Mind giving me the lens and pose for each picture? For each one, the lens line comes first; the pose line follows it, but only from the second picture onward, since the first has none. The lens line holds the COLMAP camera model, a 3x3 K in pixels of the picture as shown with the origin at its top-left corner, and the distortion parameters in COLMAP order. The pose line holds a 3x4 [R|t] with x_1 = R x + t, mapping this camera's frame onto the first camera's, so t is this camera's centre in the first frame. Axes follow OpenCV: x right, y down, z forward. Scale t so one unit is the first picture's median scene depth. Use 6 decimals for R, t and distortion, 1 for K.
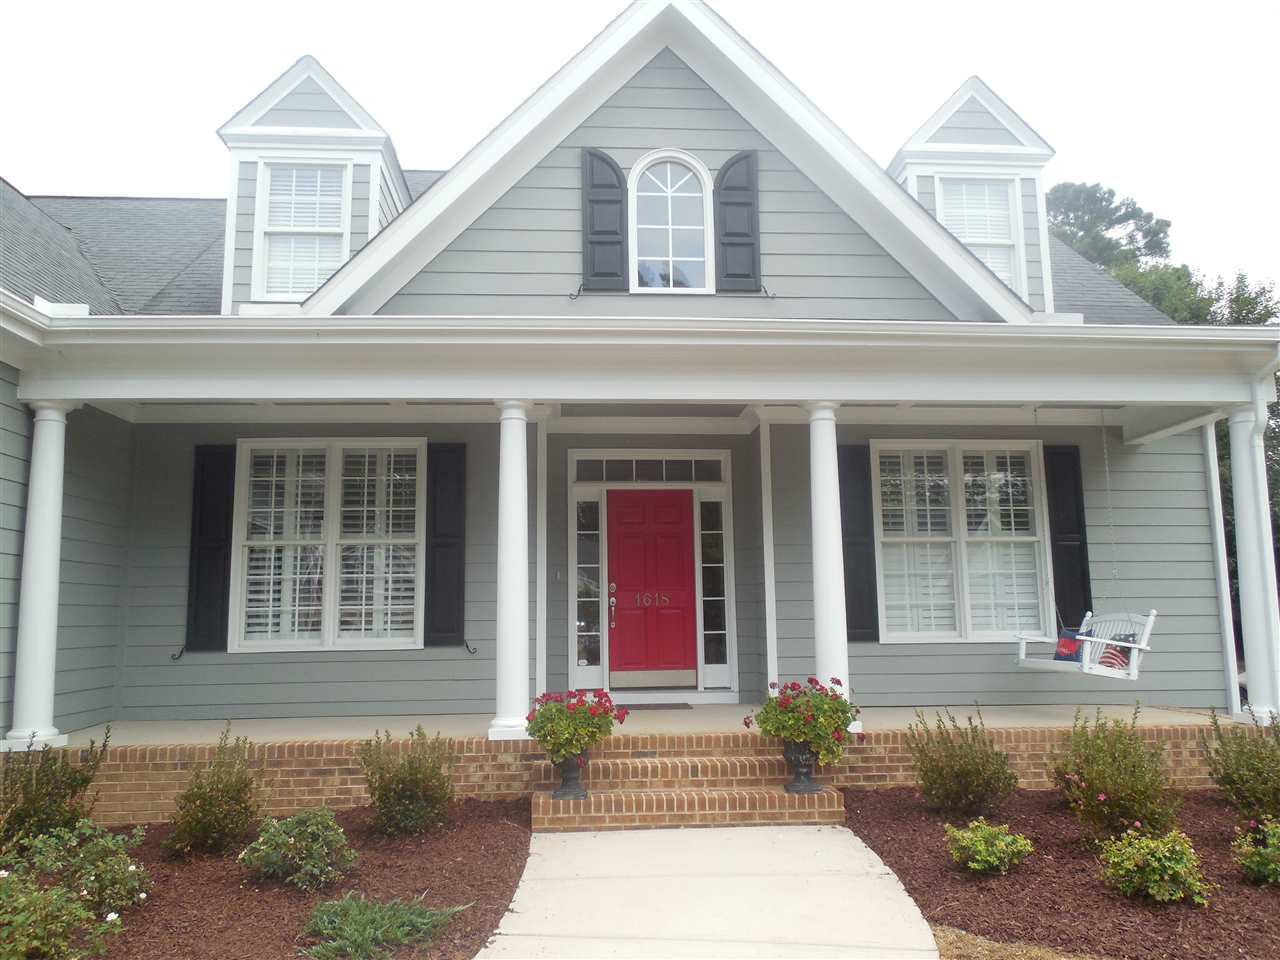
lens RADIAL K [[1005.1, 0, 640.0], [0, 1005.1, 480.0], [0, 0, 1]] dist [0.008407, 0.000978]
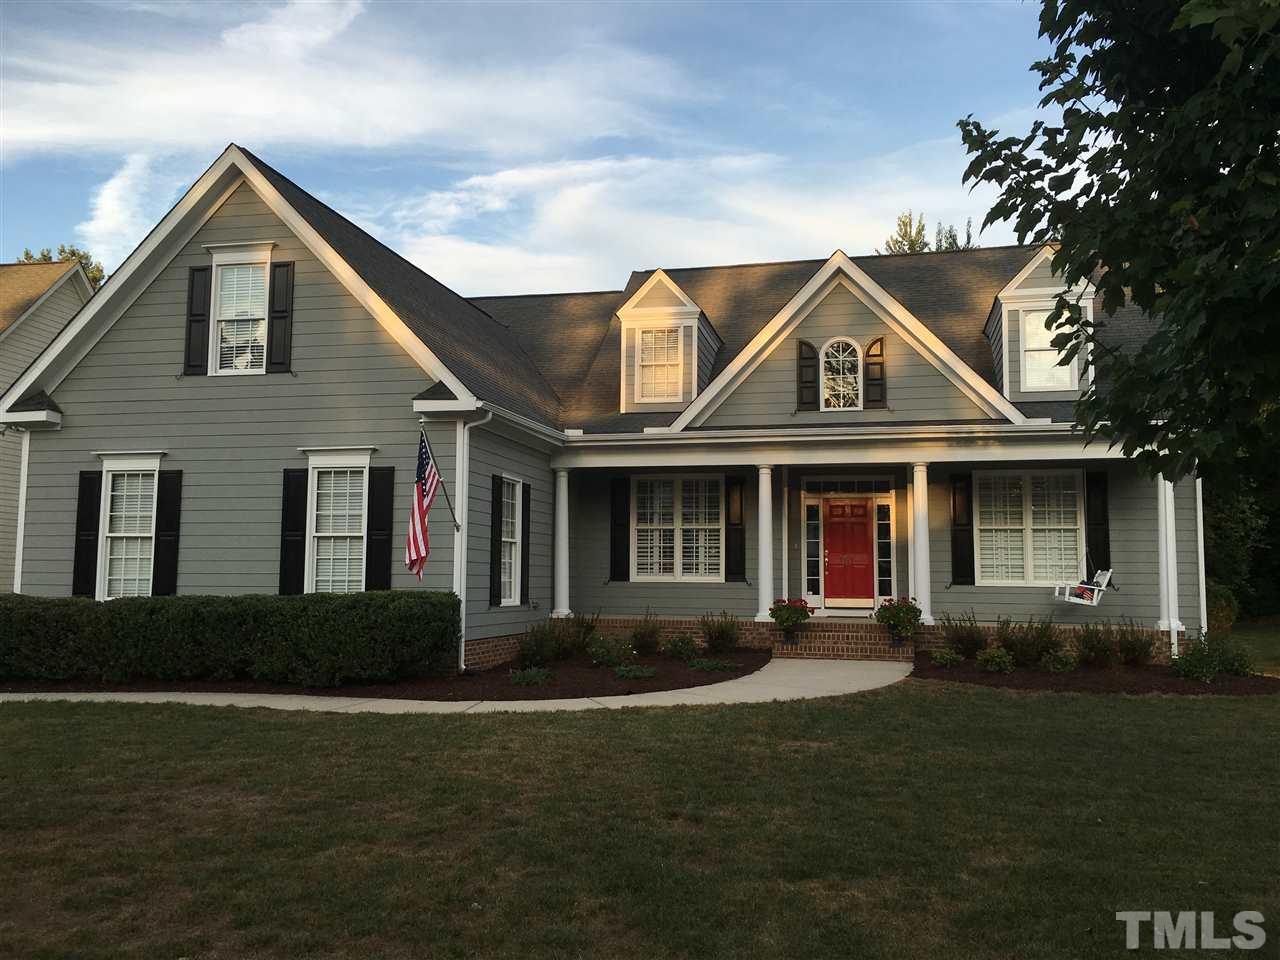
lens RADIAL K [[1096.8, 0, 640.0], [0, 1096.8, 480.0], [0, 0, 1]] dist [-0.003514, -0.009047]
pose [[0.960504, -0.003399, -0.278246, 0.225208], [0.017372, 0.998707, 0.047768, -0.138625], [0.277724, -0.050715, 0.959321, -1.103827]]
